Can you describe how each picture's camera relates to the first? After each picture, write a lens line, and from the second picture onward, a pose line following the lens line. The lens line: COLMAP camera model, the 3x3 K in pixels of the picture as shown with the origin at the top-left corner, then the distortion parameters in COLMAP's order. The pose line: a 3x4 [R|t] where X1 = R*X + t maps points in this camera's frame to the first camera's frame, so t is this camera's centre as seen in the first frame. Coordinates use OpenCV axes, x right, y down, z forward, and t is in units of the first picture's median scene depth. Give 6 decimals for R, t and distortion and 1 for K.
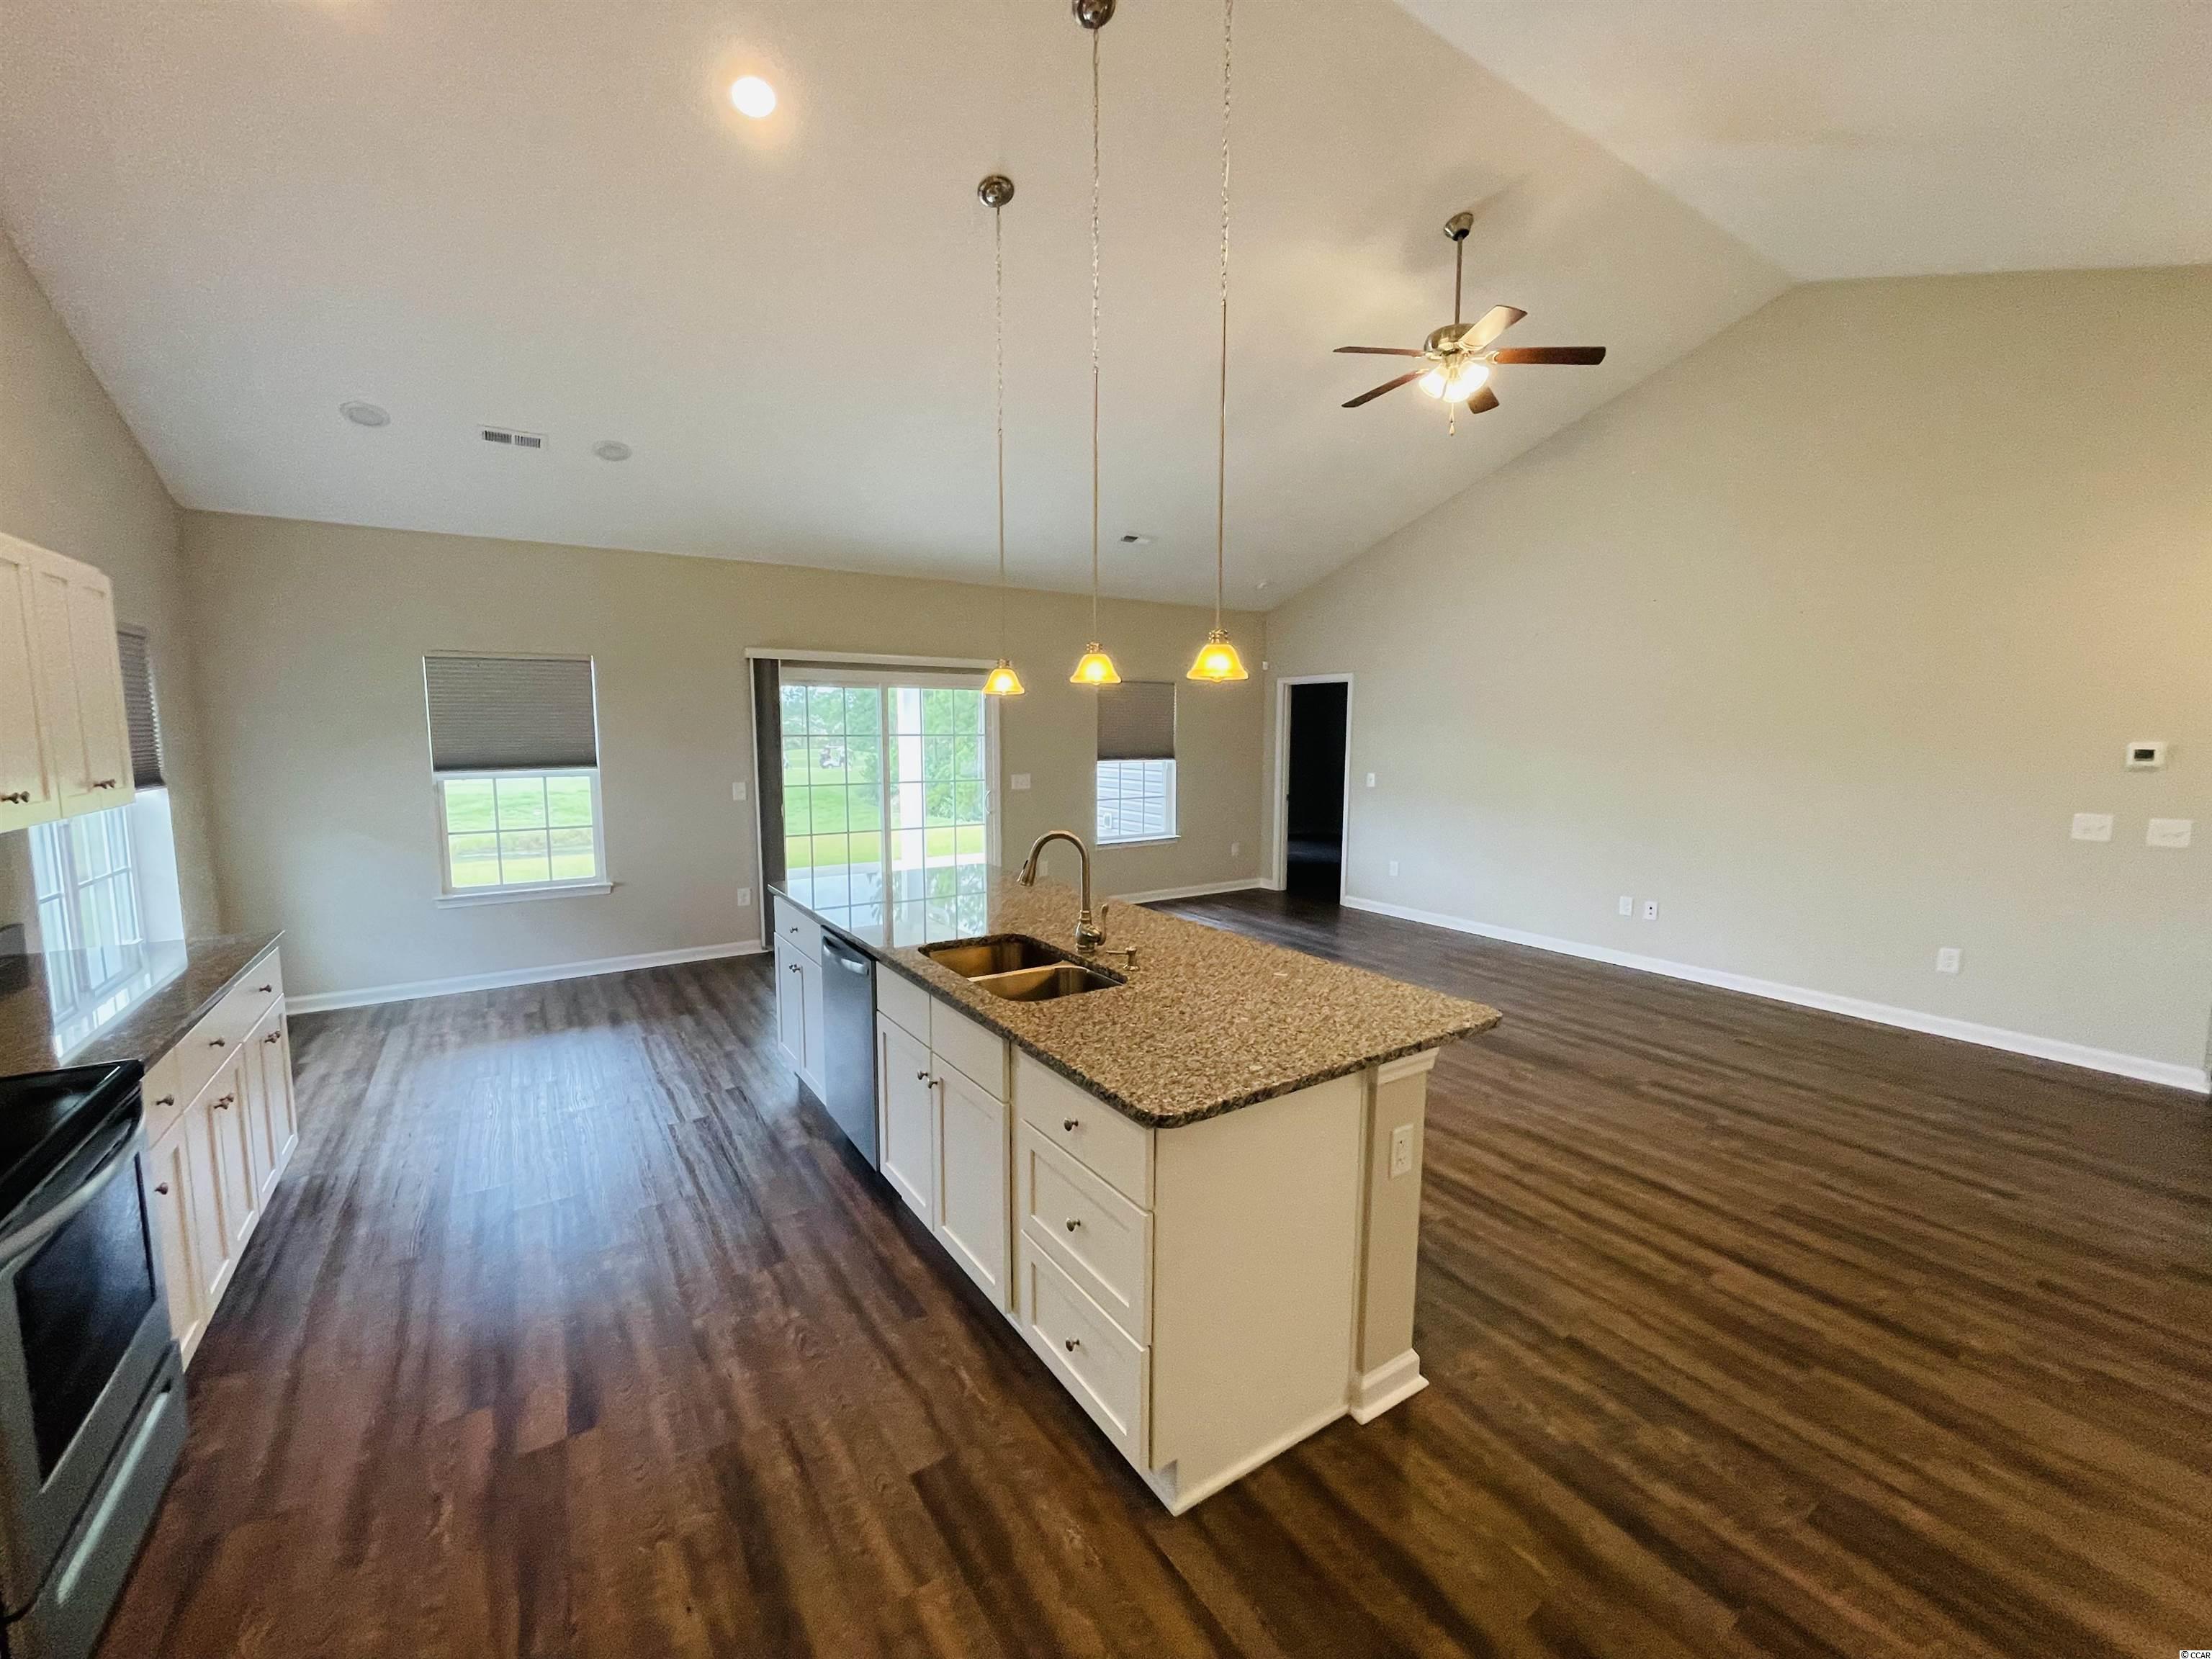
lens RADIAL K [[897.9, 0, 1099.9], [0, 897.9, 824.5], [0, 0, 1]] dist [-0.002164, 0.000194]
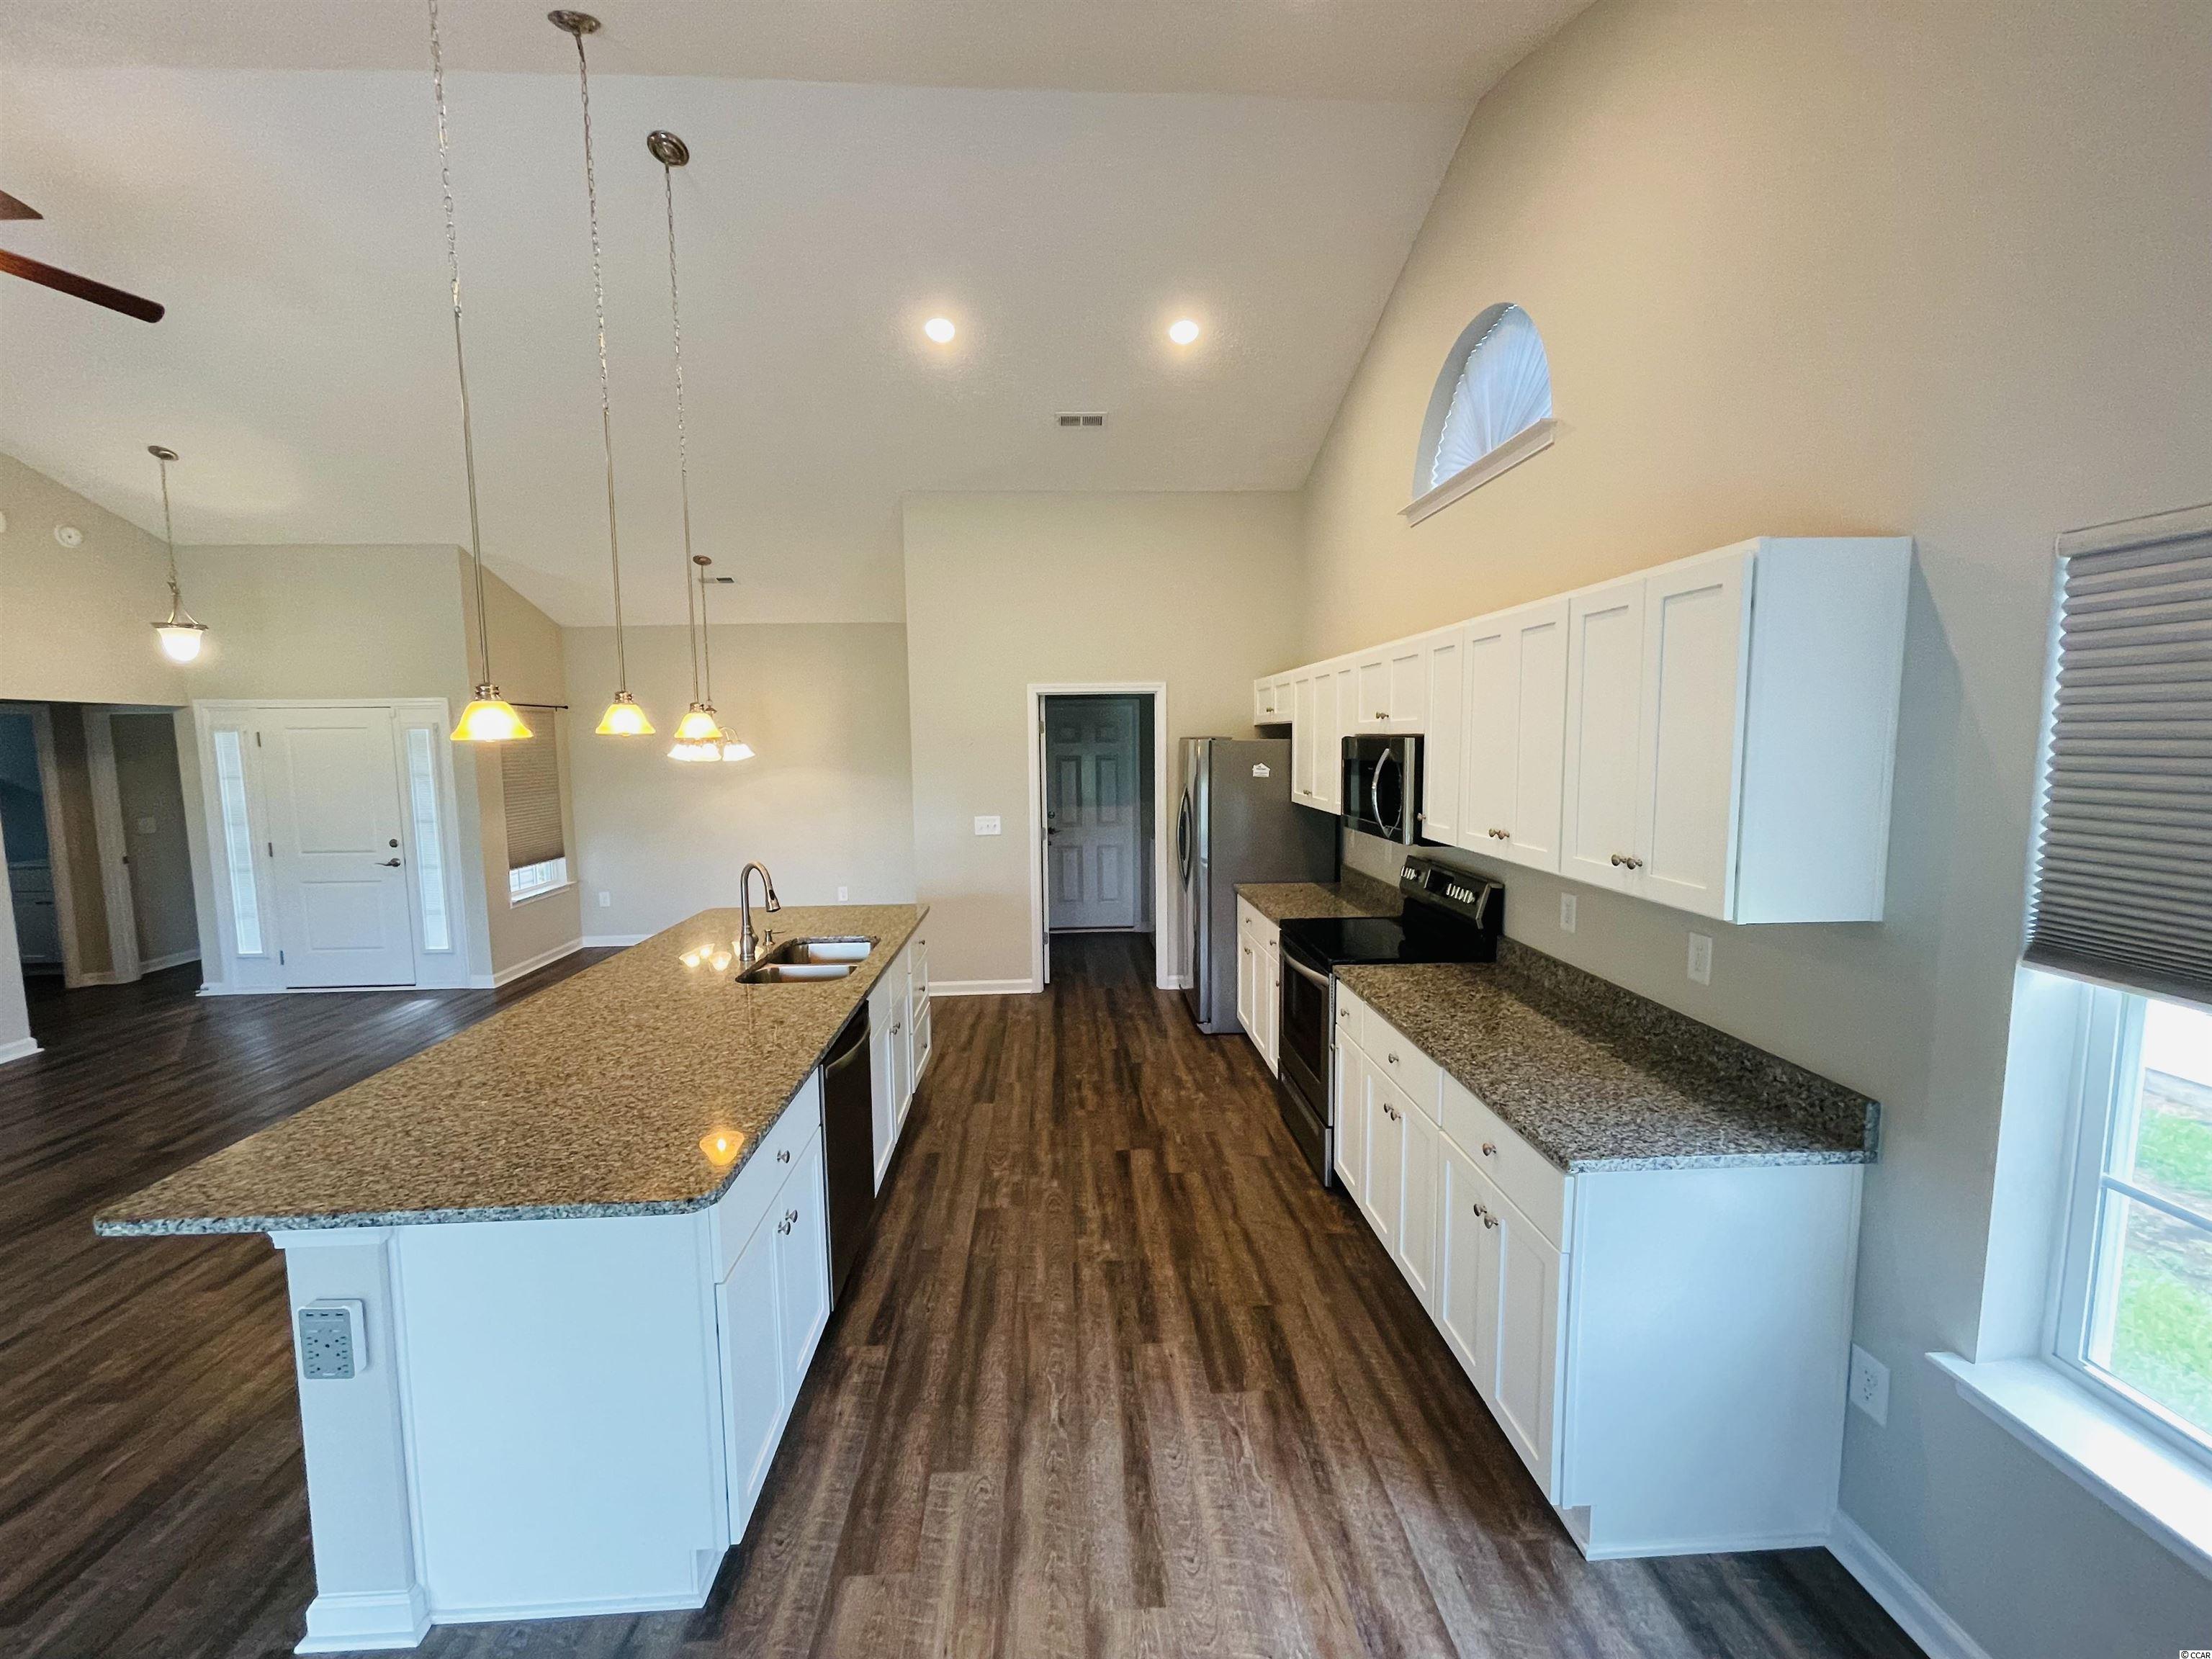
lens RADIAL K [[897.9, 0, 1104.2], [0, 897.9, 826.3], [0, 0, 1]] dist [-0.002164, 0.000194]
pose [[-0.862087, -0.041064, 0.505093, -0.730489], [0.067247, 0.978627, 0.194338, -0.168344], [-0.502278, 0.201502, -0.840901, 1.228249]]
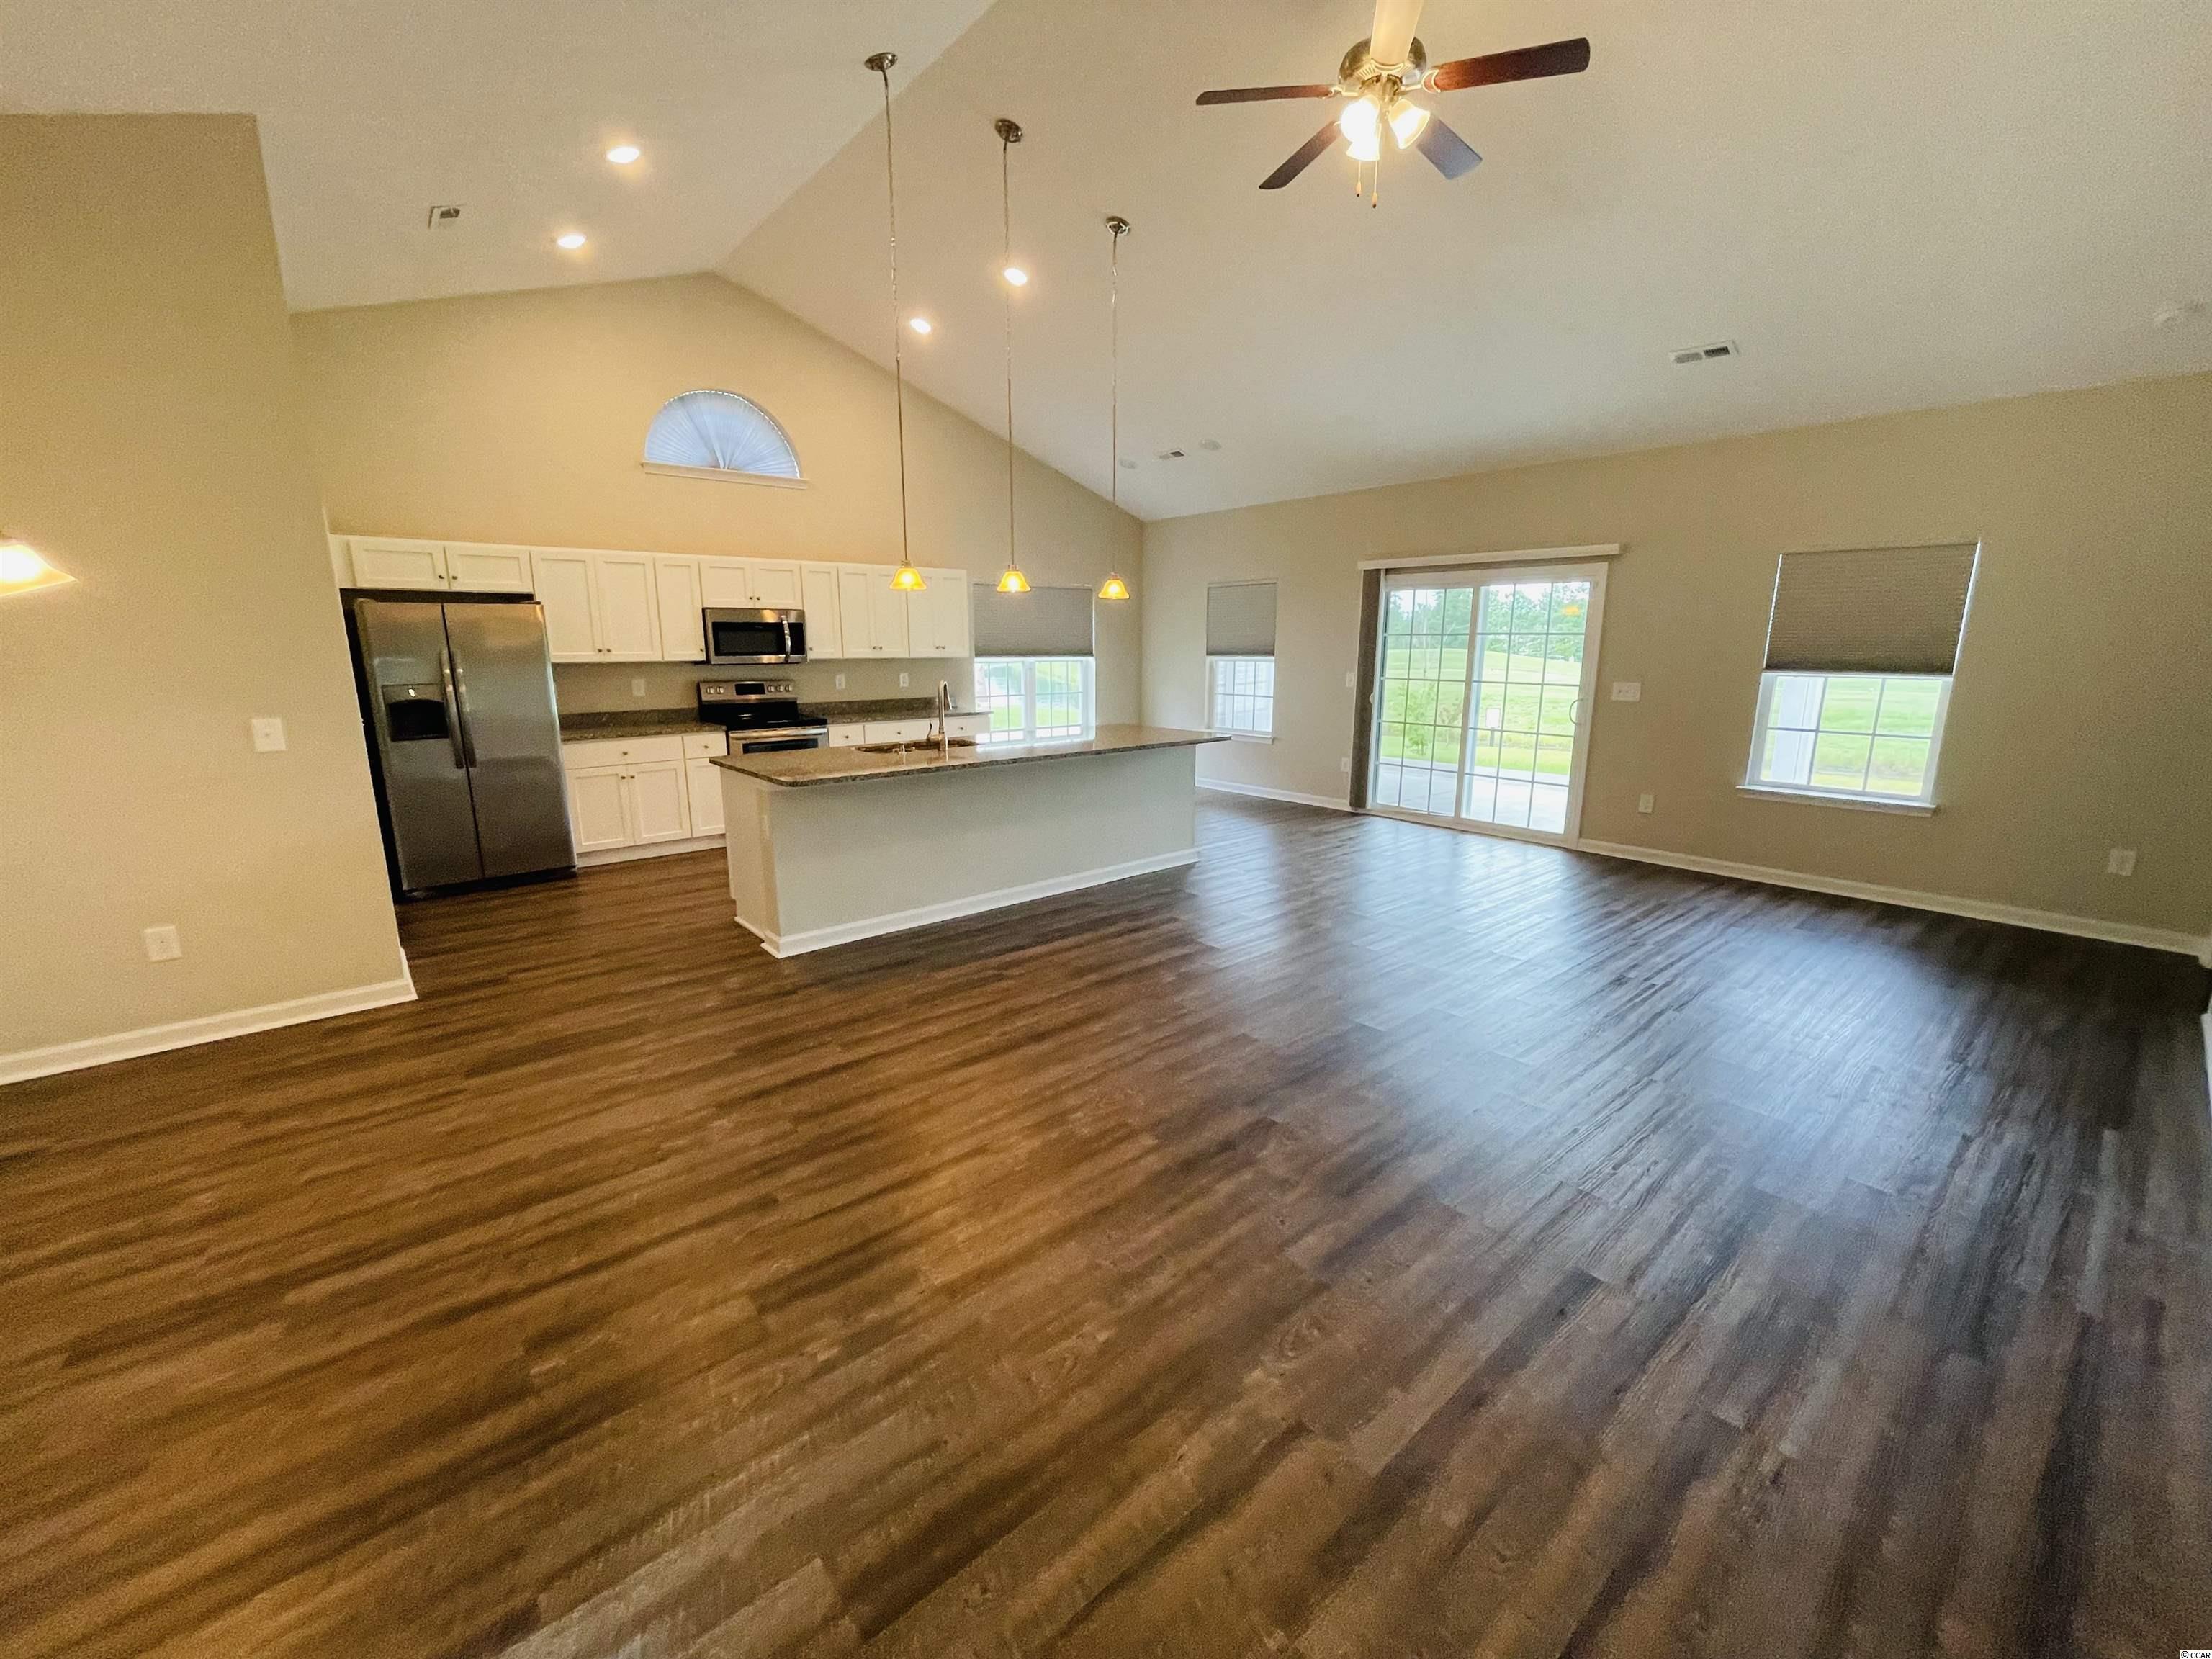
lens RADIAL K [[897.9, 0, 1096.8], [0, 897.9, 821.6], [0, 0, 1]] dist [-0.002164, 0.000194]
pose [[0.120584, 0.197747, -0.972808, 1.238961], [-0.107041, 0.976835, 0.185298, -0.056971], [0.986915, 0.081786, 0.138958, 0.751160]]
